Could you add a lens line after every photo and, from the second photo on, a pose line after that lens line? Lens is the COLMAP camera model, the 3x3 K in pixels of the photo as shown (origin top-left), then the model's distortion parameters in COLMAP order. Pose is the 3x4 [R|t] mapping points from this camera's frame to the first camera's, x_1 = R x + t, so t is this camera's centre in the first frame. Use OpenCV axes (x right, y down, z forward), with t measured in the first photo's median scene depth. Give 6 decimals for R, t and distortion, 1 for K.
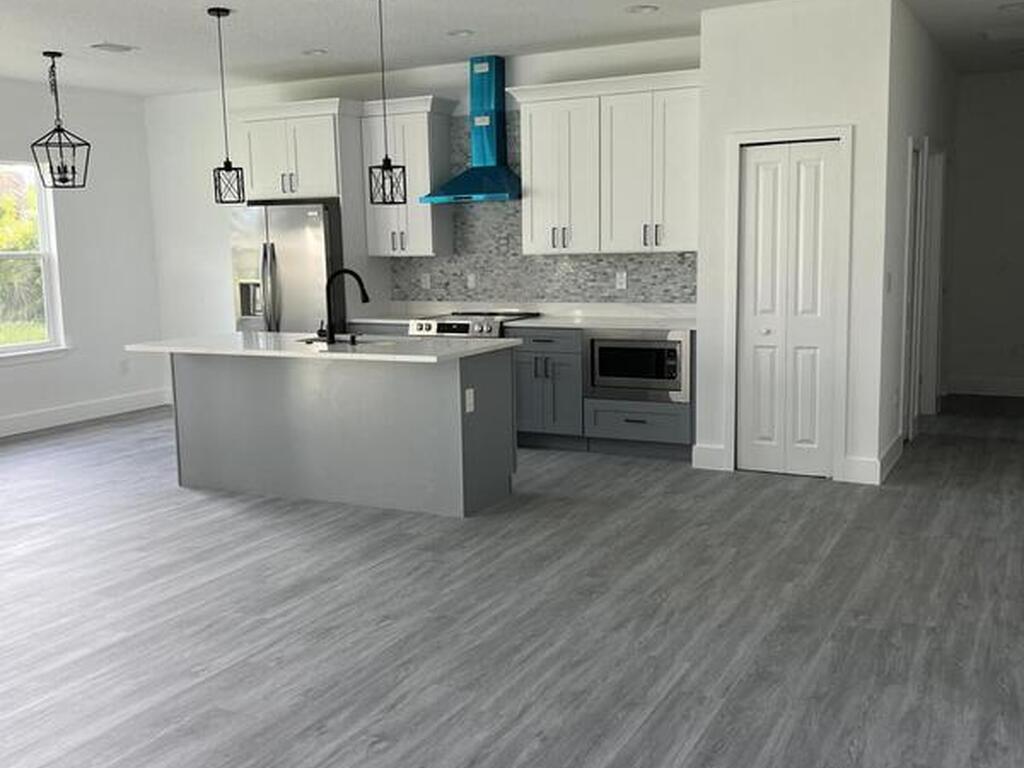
lens RADIAL K [[1024.3, 0, 512.0], [0, 1024.3, 384.0], [0, 0, 1]] dist [0.115905, -0.264744]
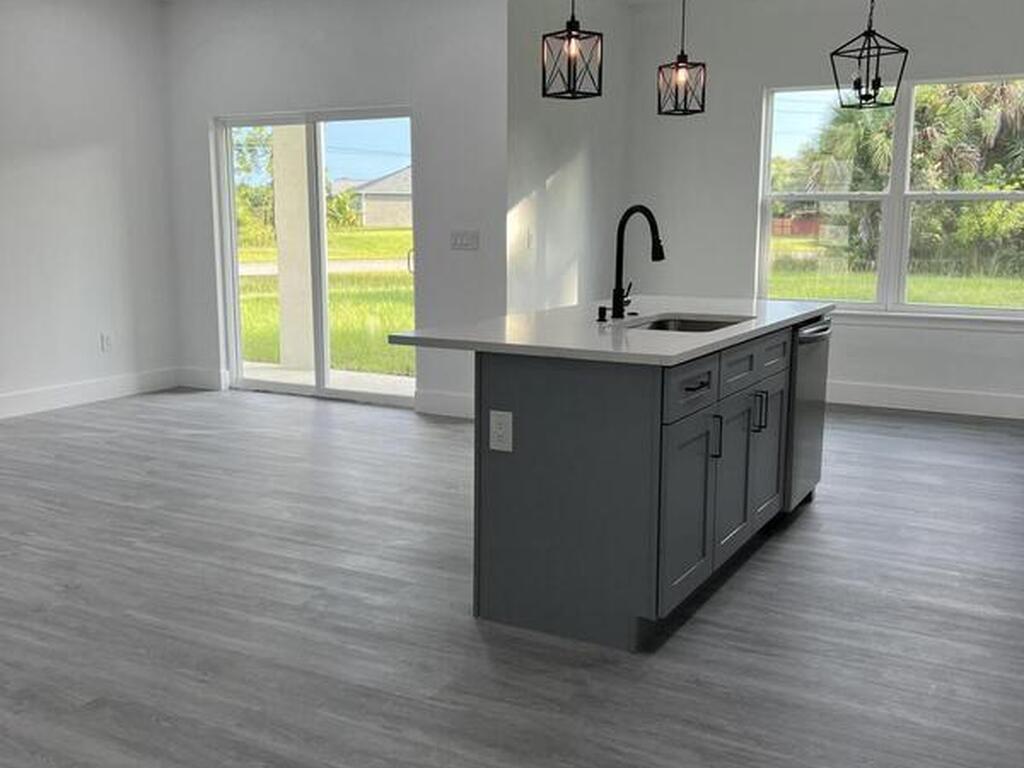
lens RADIAL K [[1024.3, 0, 512.0], [0, 1024.3, 384.0], [0, 0, 1]] dist [0.115905, -0.264744]
pose [[-0.030620, 0.178487, -0.983466, 0.380941], [-0.141997, 0.973171, 0.181040, -0.083790], [0.989393, 0.145193, -0.004454, 0.729897]]
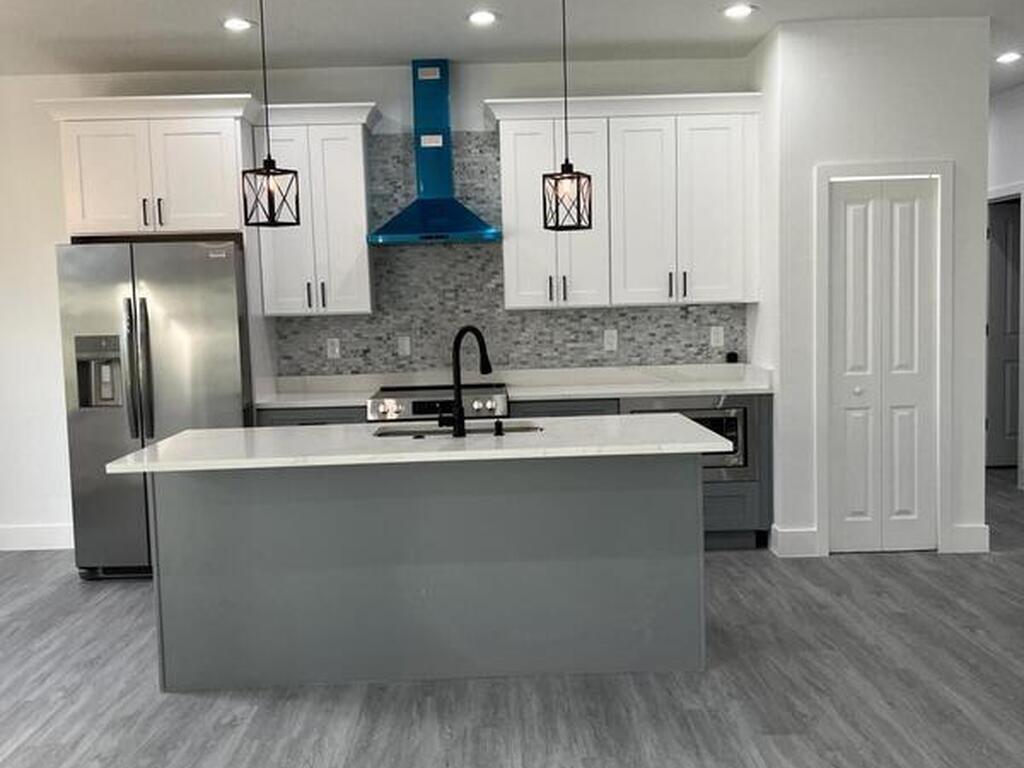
lens RADIAL K [[1024.3, 0, 512.0], [0, 1024.3, 384.0], [0, 0, 1]] dist [0.115905, -0.264744]
pose [[0.880187, -0.040762, 0.472873, -0.356028], [0.074804, 0.995767, -0.053401, -0.026650], [-0.468695, 0.082376, 0.879511, 0.306049]]
